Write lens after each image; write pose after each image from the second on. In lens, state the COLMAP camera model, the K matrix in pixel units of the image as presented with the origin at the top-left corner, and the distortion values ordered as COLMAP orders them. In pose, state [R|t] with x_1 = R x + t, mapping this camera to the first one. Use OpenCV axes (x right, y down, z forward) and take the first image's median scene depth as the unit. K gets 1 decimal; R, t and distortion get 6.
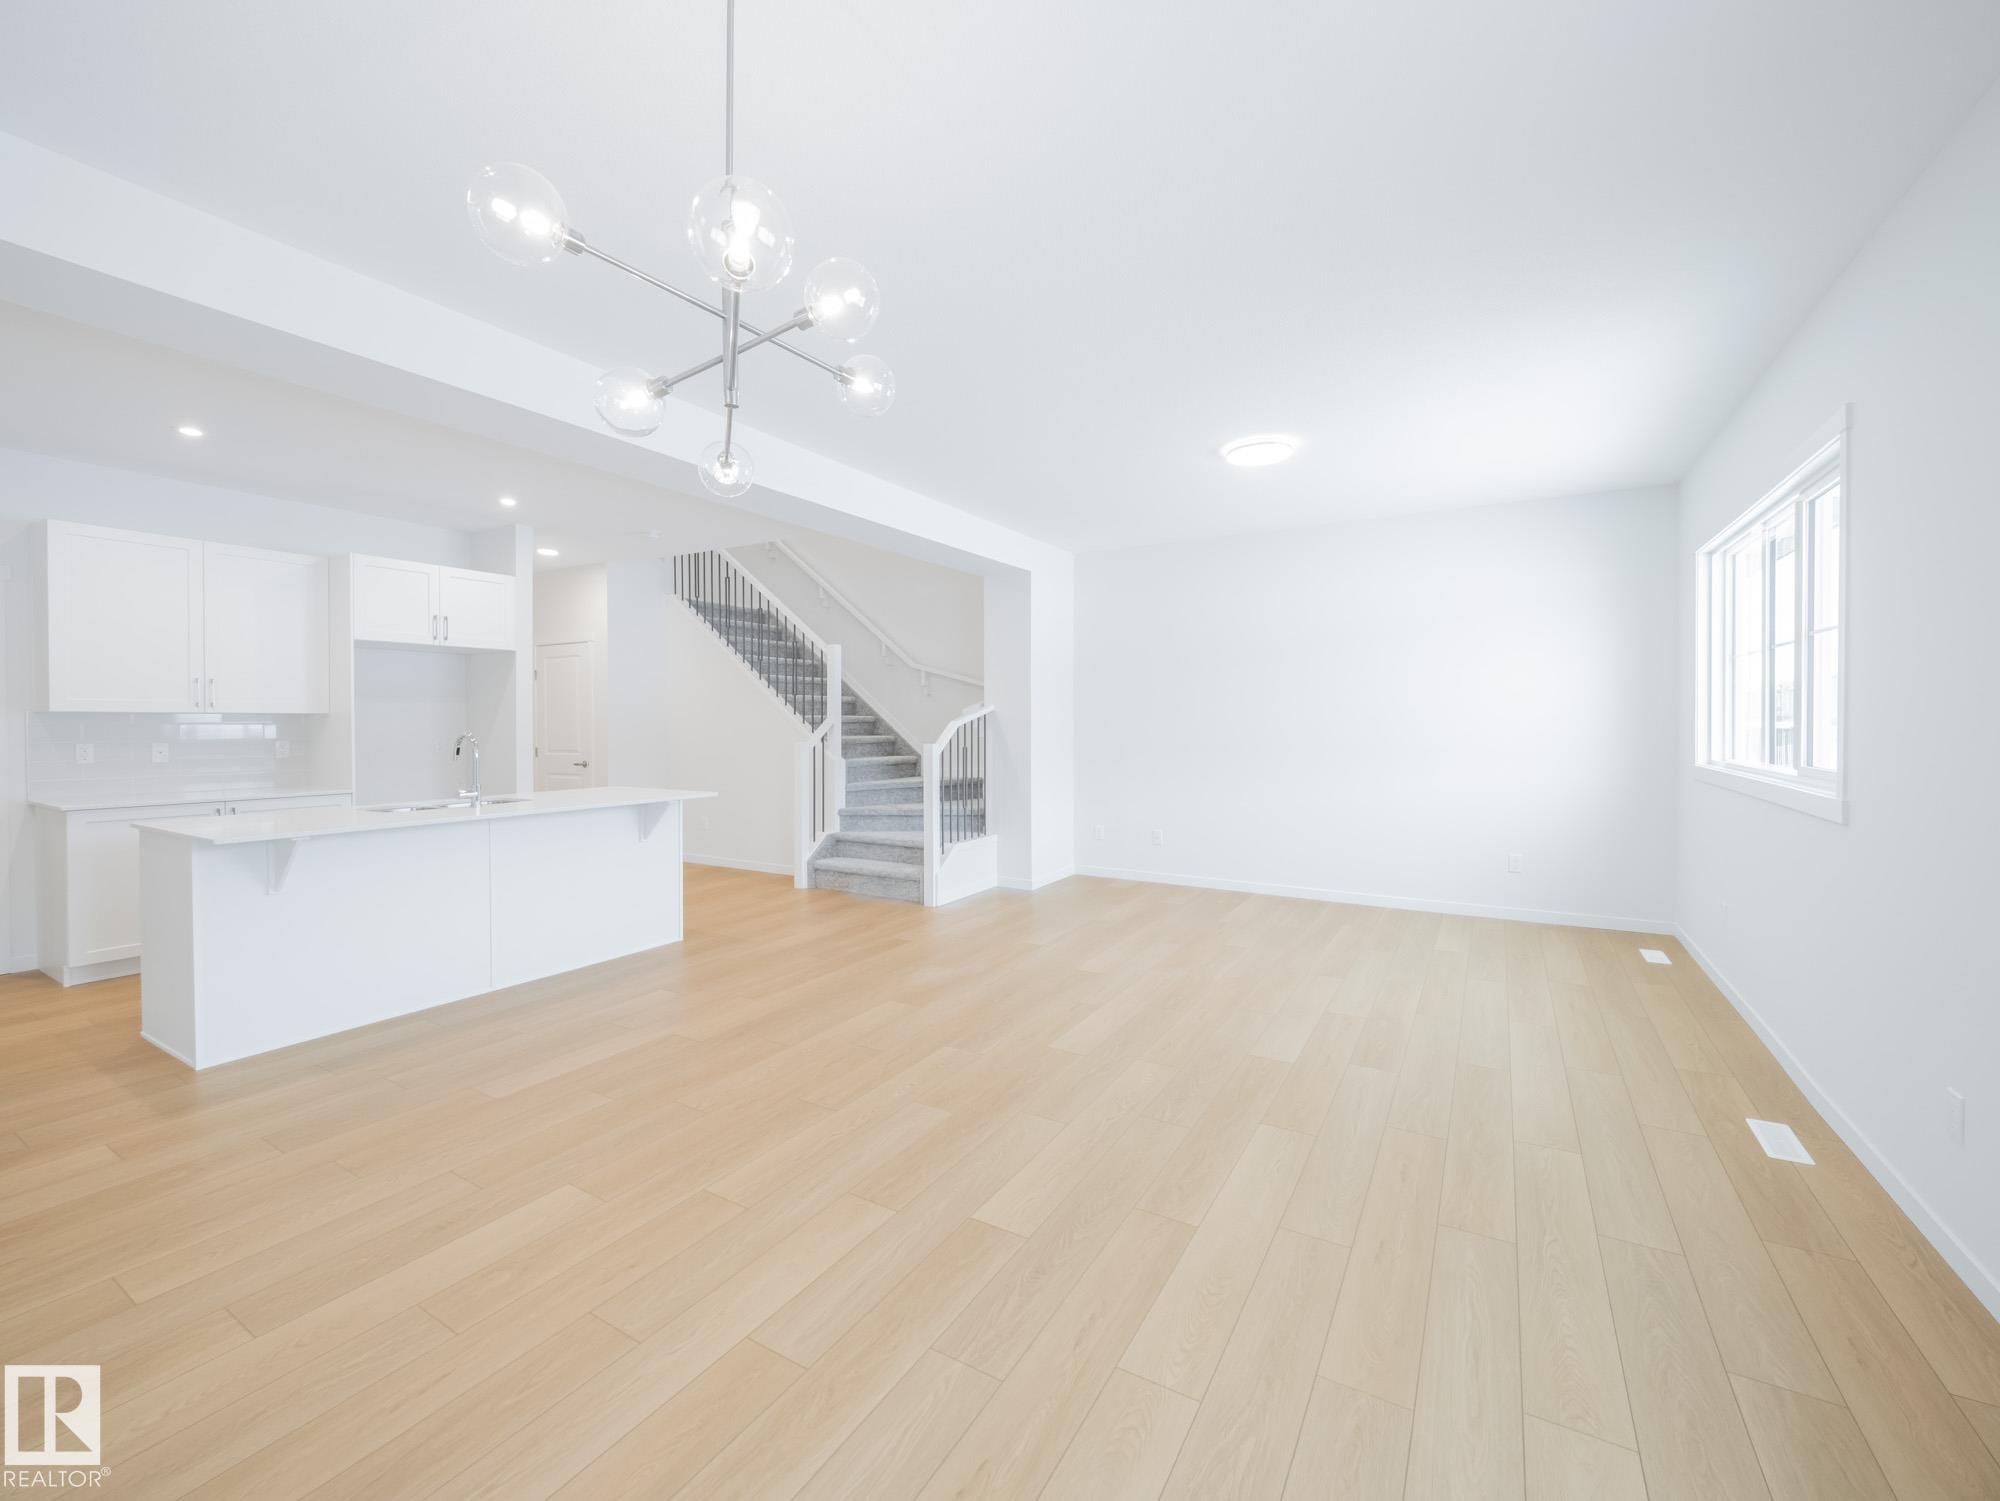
lens RADIAL K [[830.6, 0, 985.7], [0, 830.6, 727.5], [0, 0, 1]] dist [-0.009083, 0.000285]
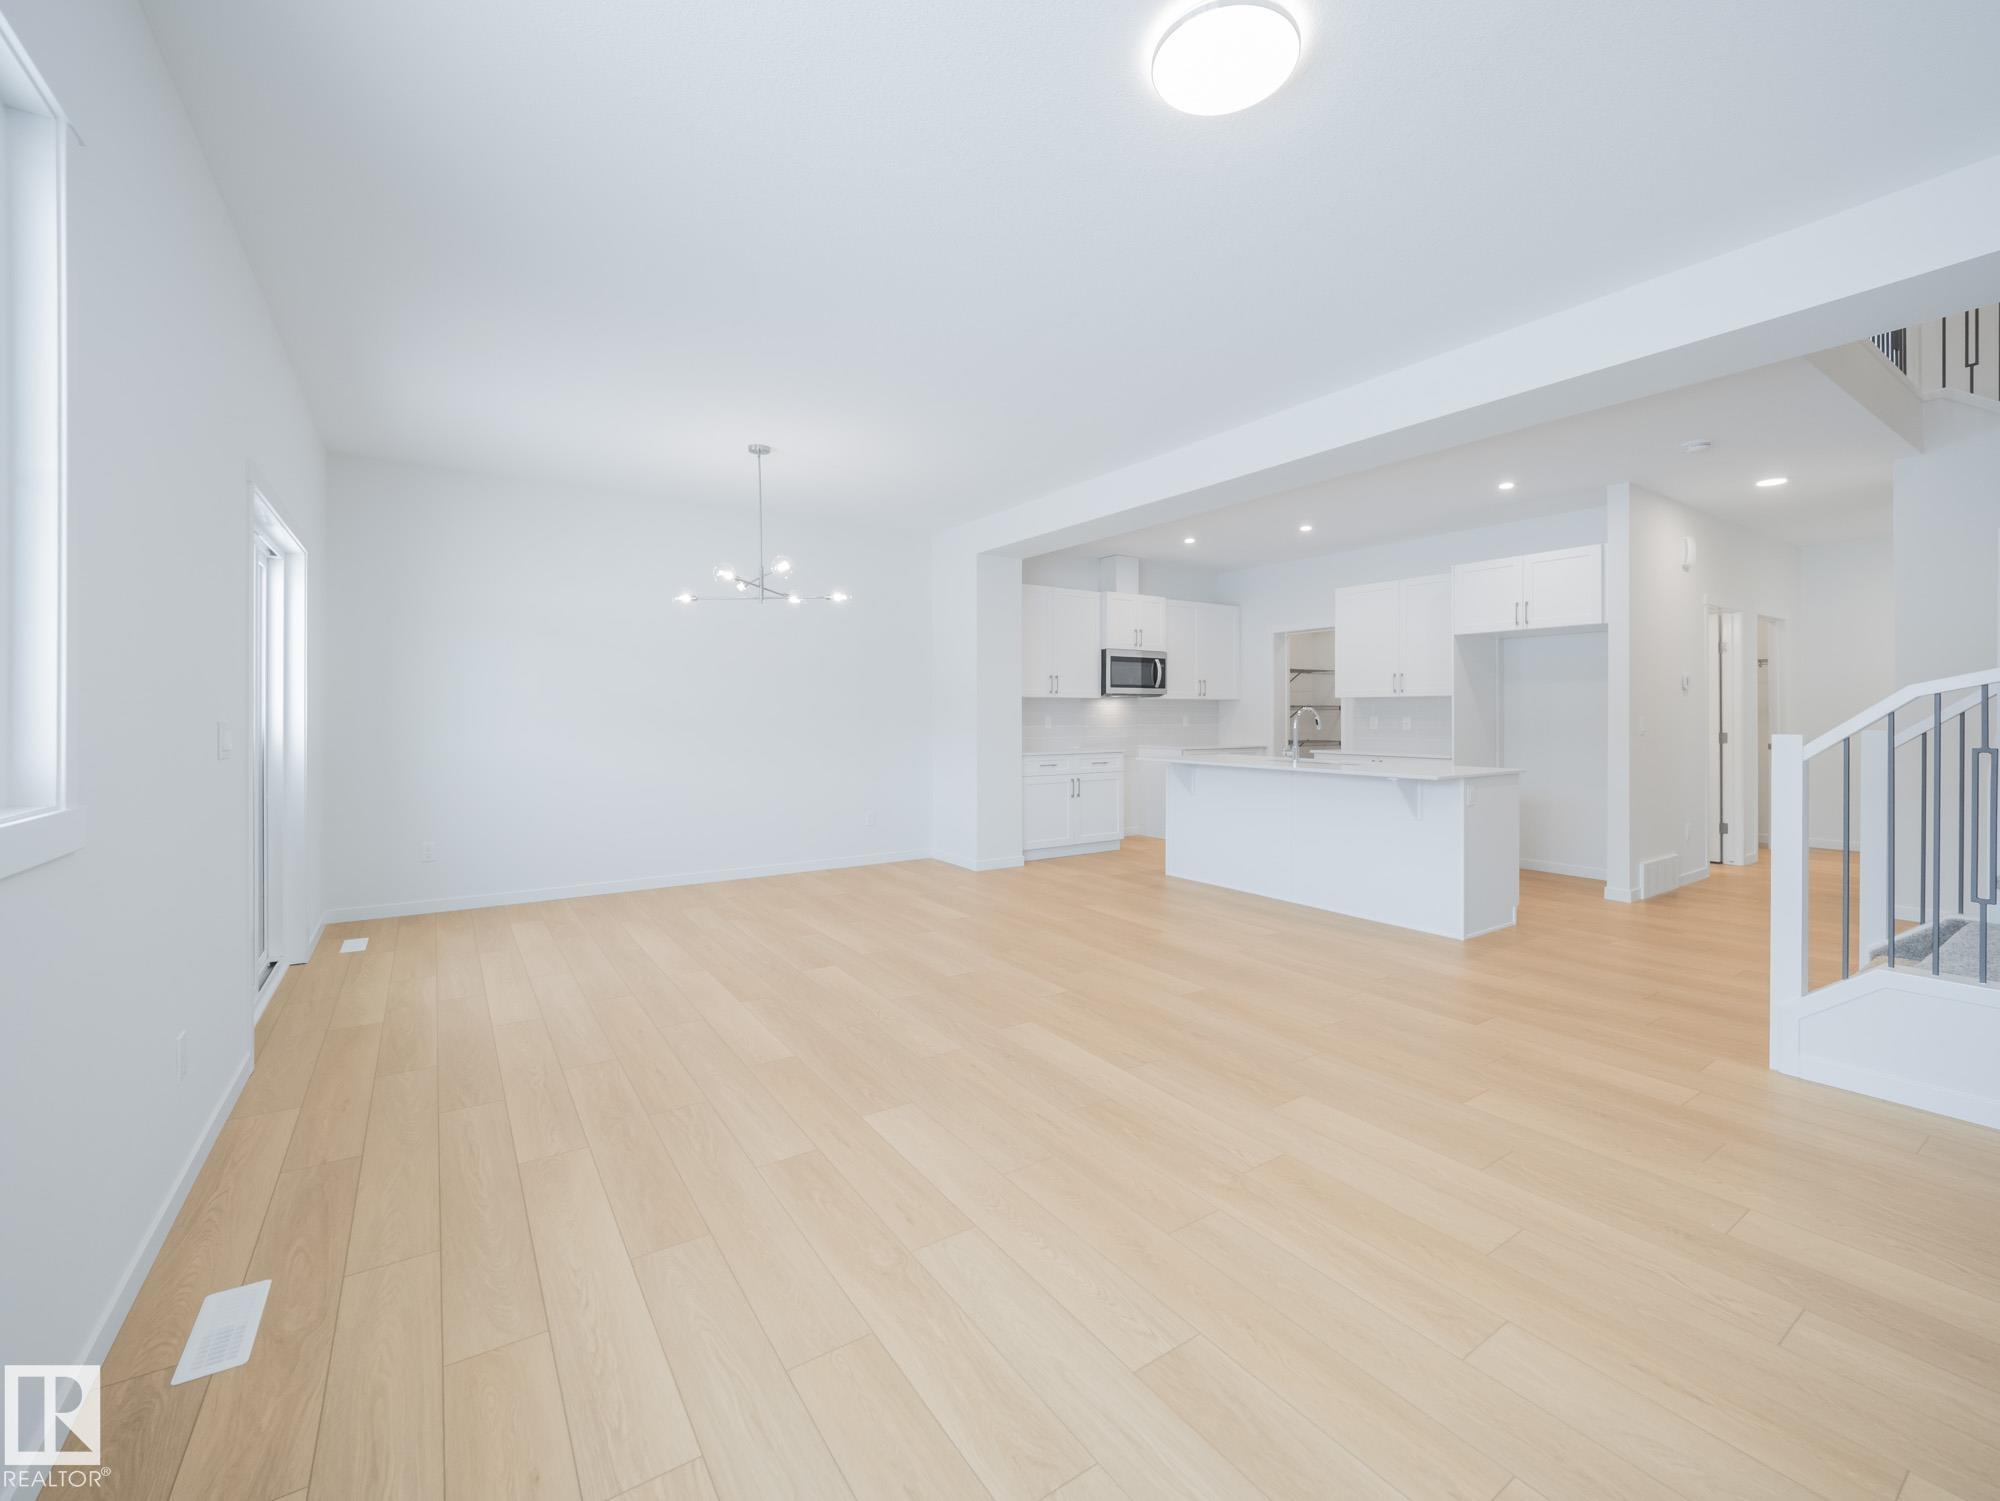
lens RADIAL K [[830.6, 0, 999.2], [0, 830.6, 728.8], [0, 0, 1]] dist [-0.009083, 0.000285]
pose [[-0.419319, 0.017138, -0.907677, 0.515972], [-0.006873, 0.999733, 0.022051, 0.008699], [0.907813, 0.015485, -0.419089, 0.725213]]
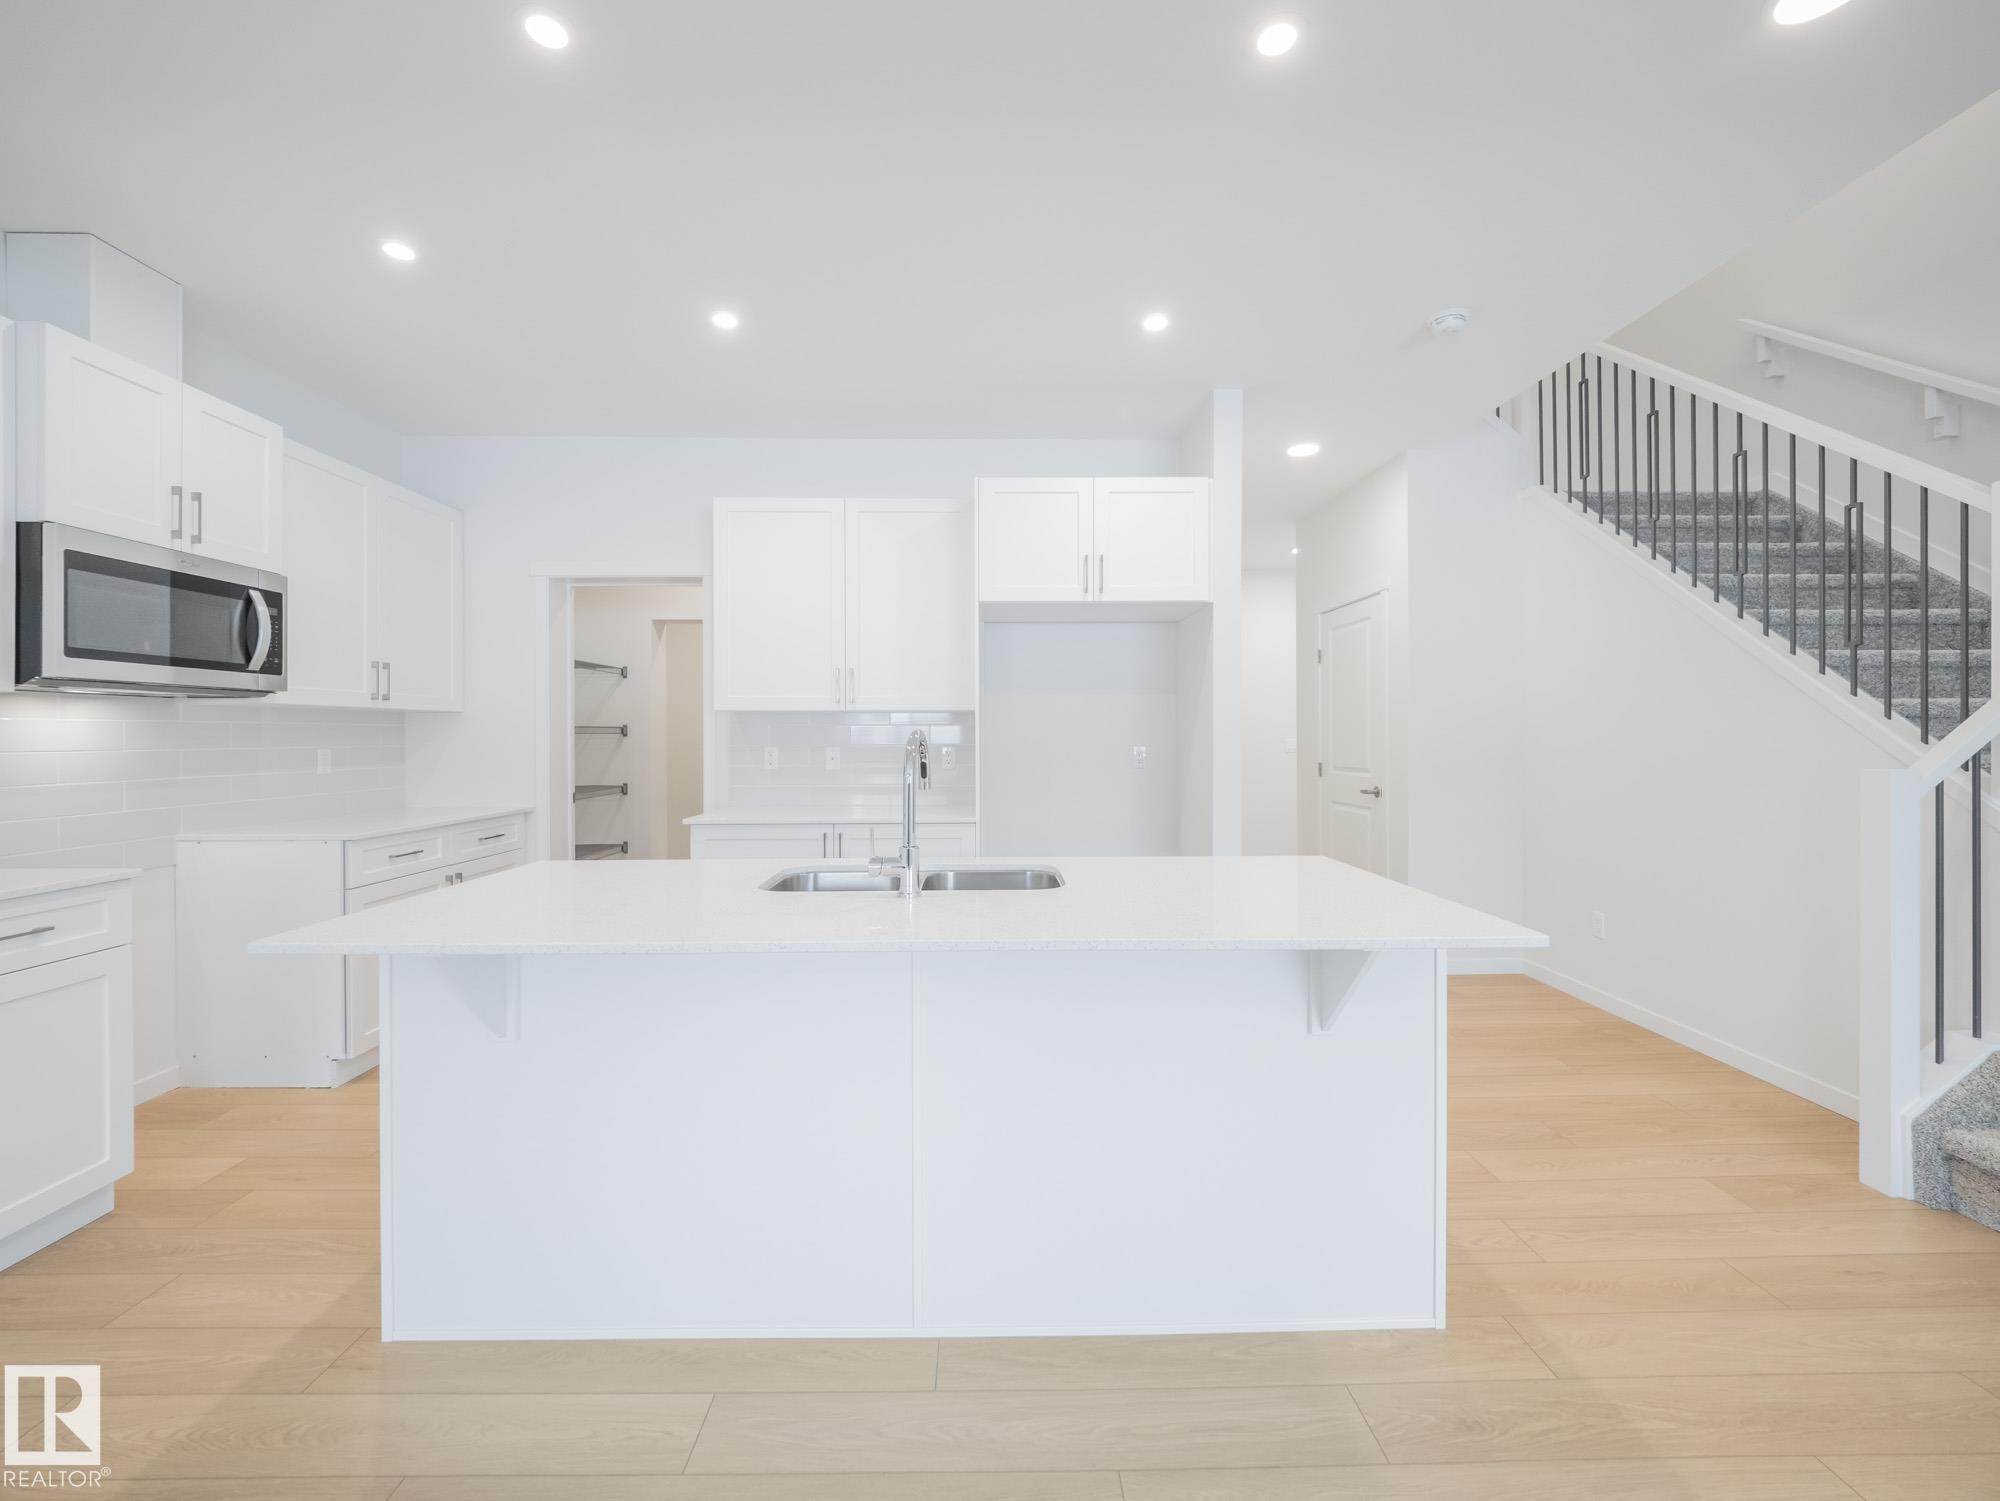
lens RADIAL K [[830.6, 0, 998.5], [0, 830.6, 736.6], [0, 0, 1]] dist [-0.009083, 0.000285]
pose [[0.538118, 0.001032, -0.842869, -0.136641], [-0.005159, 0.999985, -0.002070, 0.006384], [0.842854, 0.005462, 0.538115, 0.513966]]
